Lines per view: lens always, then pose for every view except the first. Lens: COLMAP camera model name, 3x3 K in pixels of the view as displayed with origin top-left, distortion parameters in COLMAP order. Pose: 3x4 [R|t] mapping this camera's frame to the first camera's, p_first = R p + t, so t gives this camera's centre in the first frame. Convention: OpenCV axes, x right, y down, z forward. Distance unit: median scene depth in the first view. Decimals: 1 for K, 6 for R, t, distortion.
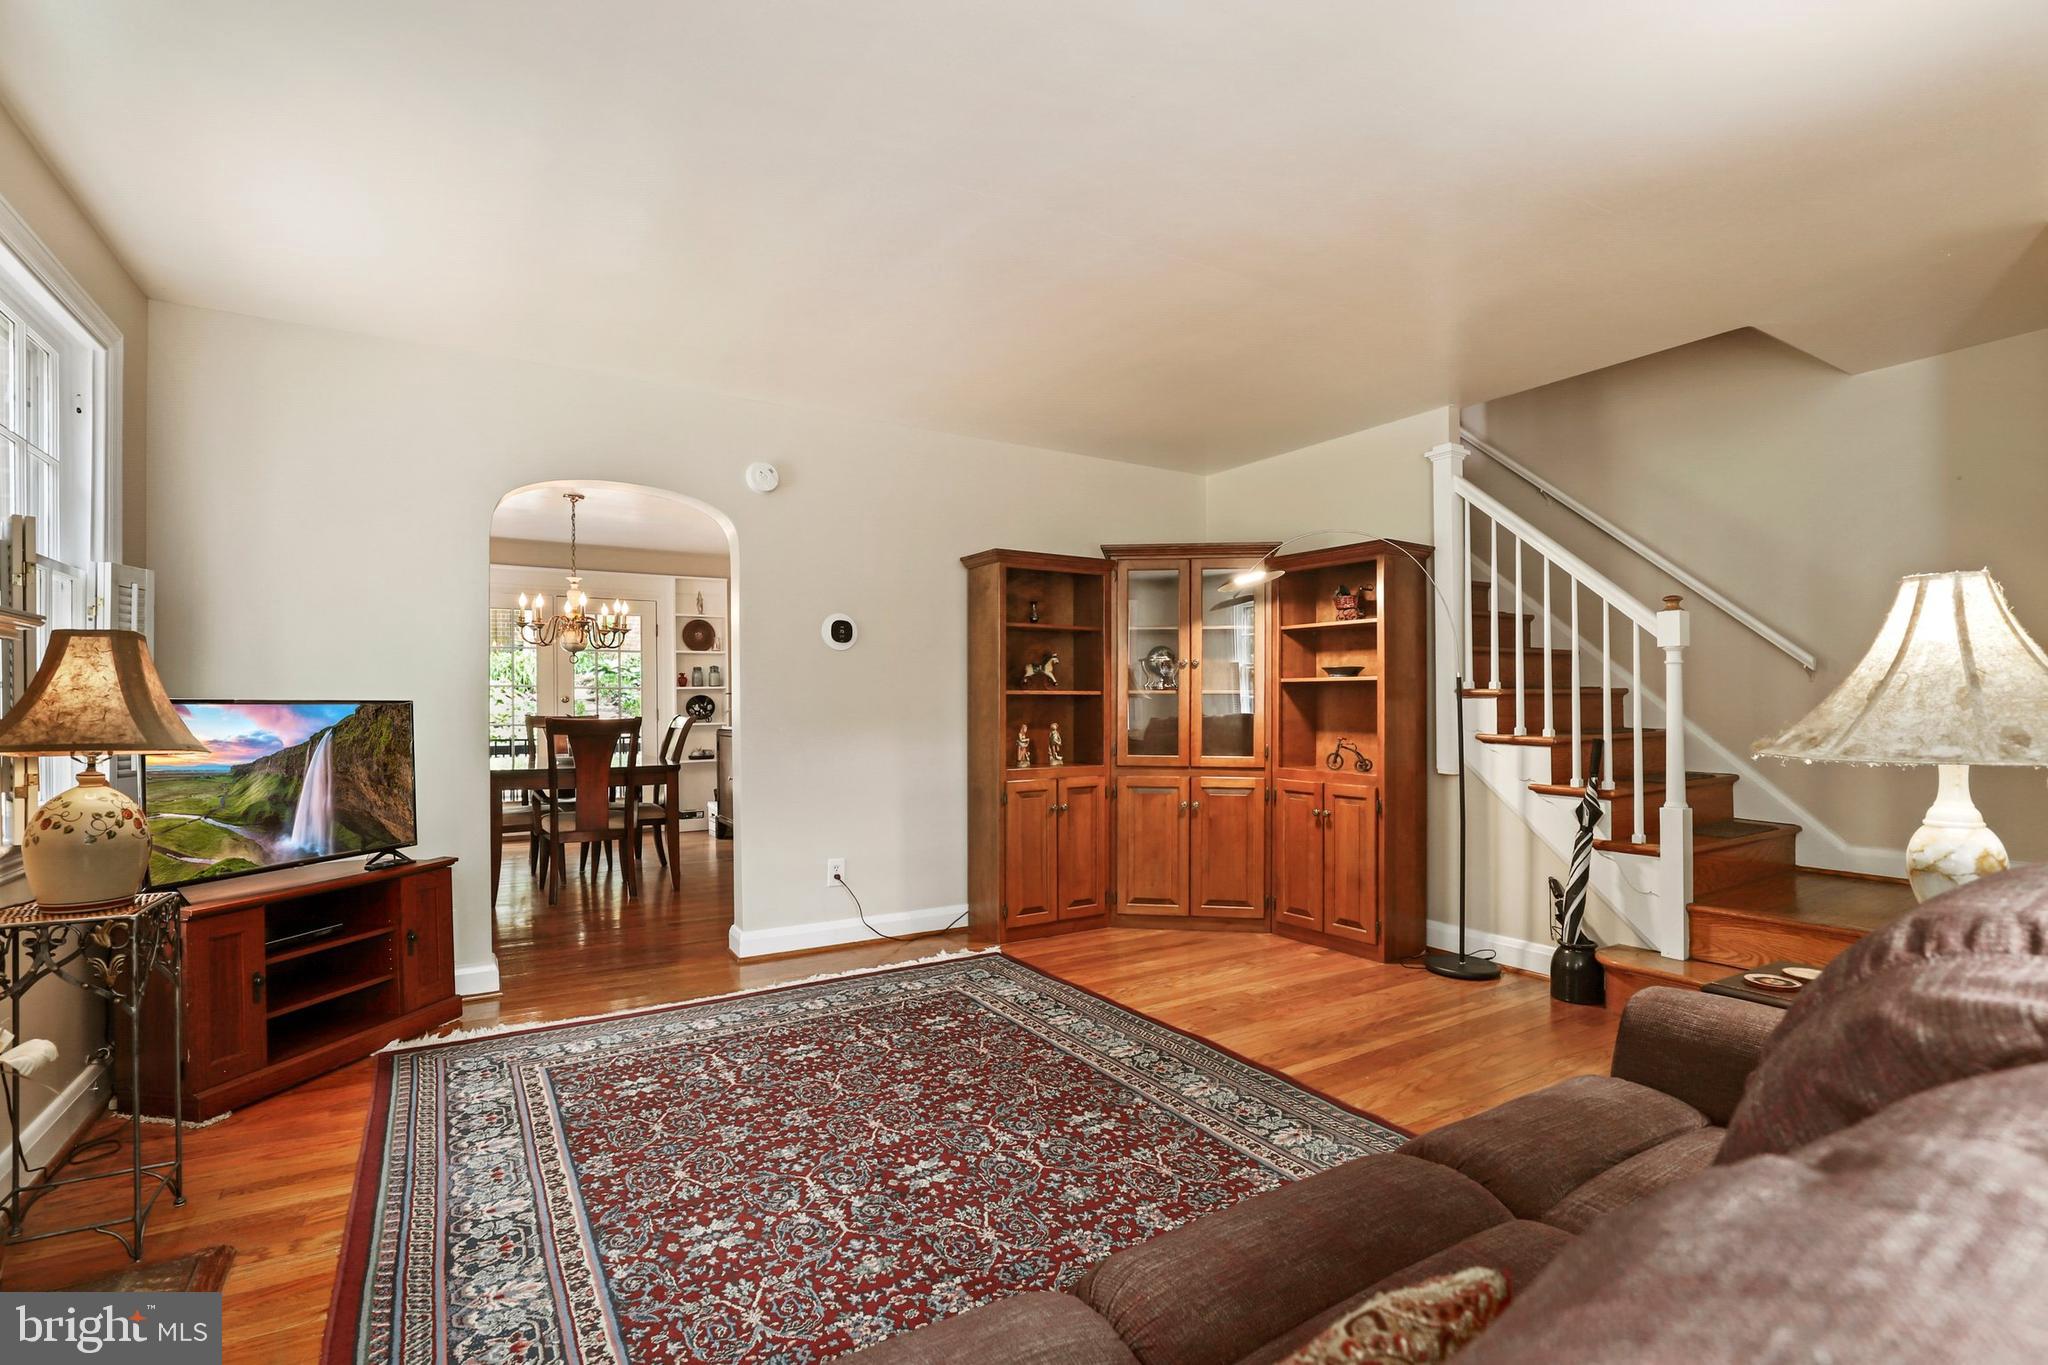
lens RADIAL K [[943.7, 0, 1029.3], [0, 943.7, 709.2], [0, 0, 1]] dist [-0.031873, 0.005145]
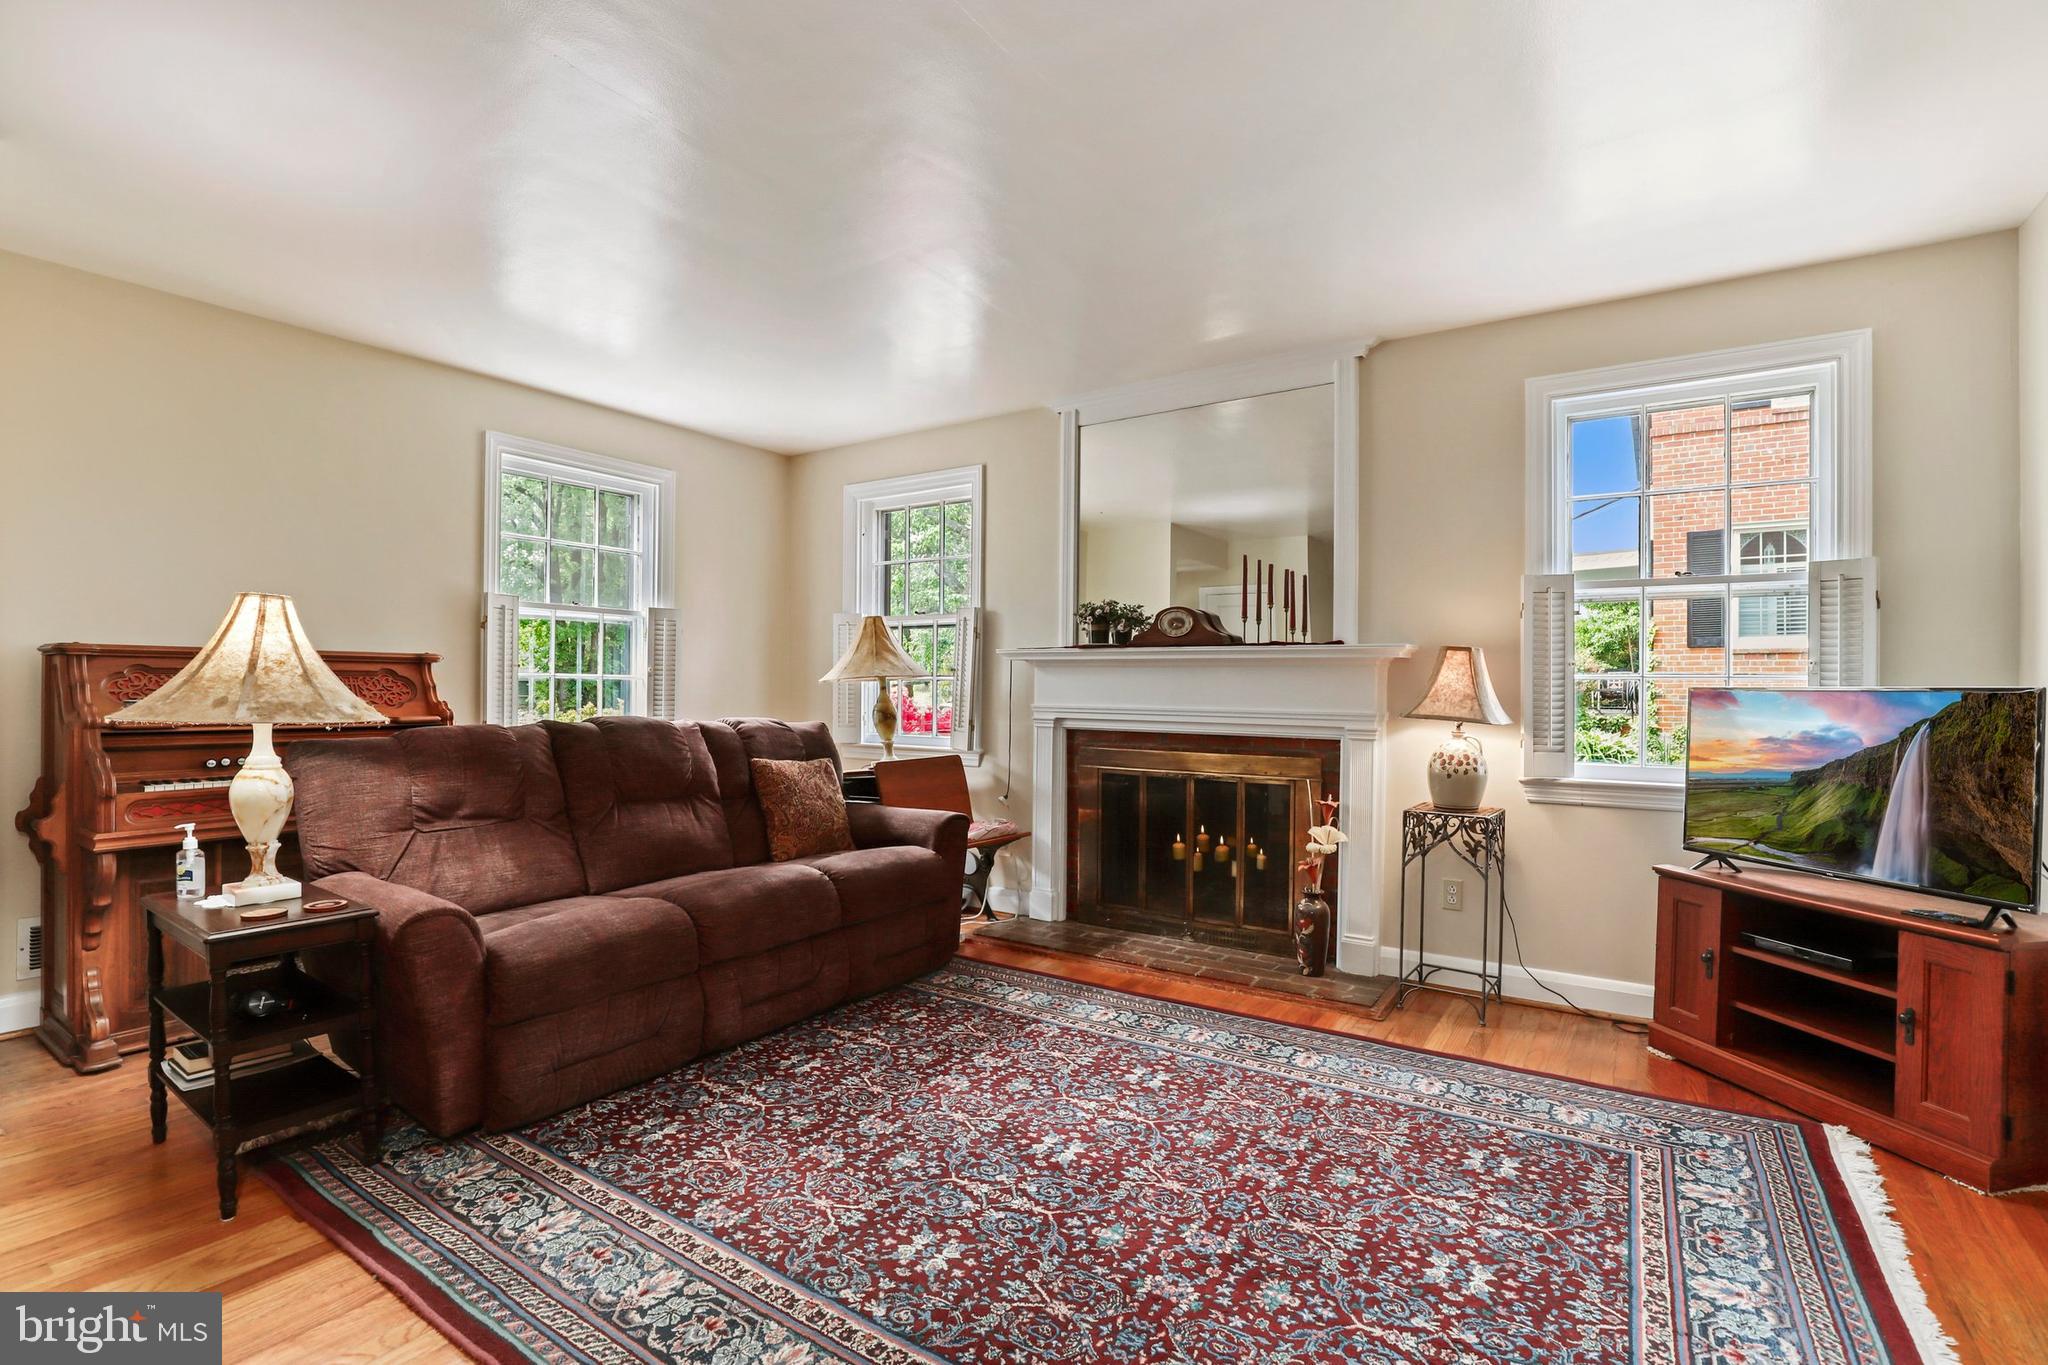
lens RADIAL K [[943.7, 0, 1033.6], [0, 943.7, 688.8], [0, 0, 1]] dist [-0.031873, 0.005145]
pose [[-0.912005, -0.001712, -0.410176, 0.242955], [-0.004919, 0.999965, 0.006763, -0.008771], [0.410150, 0.008186, -0.911981, 1.400692]]
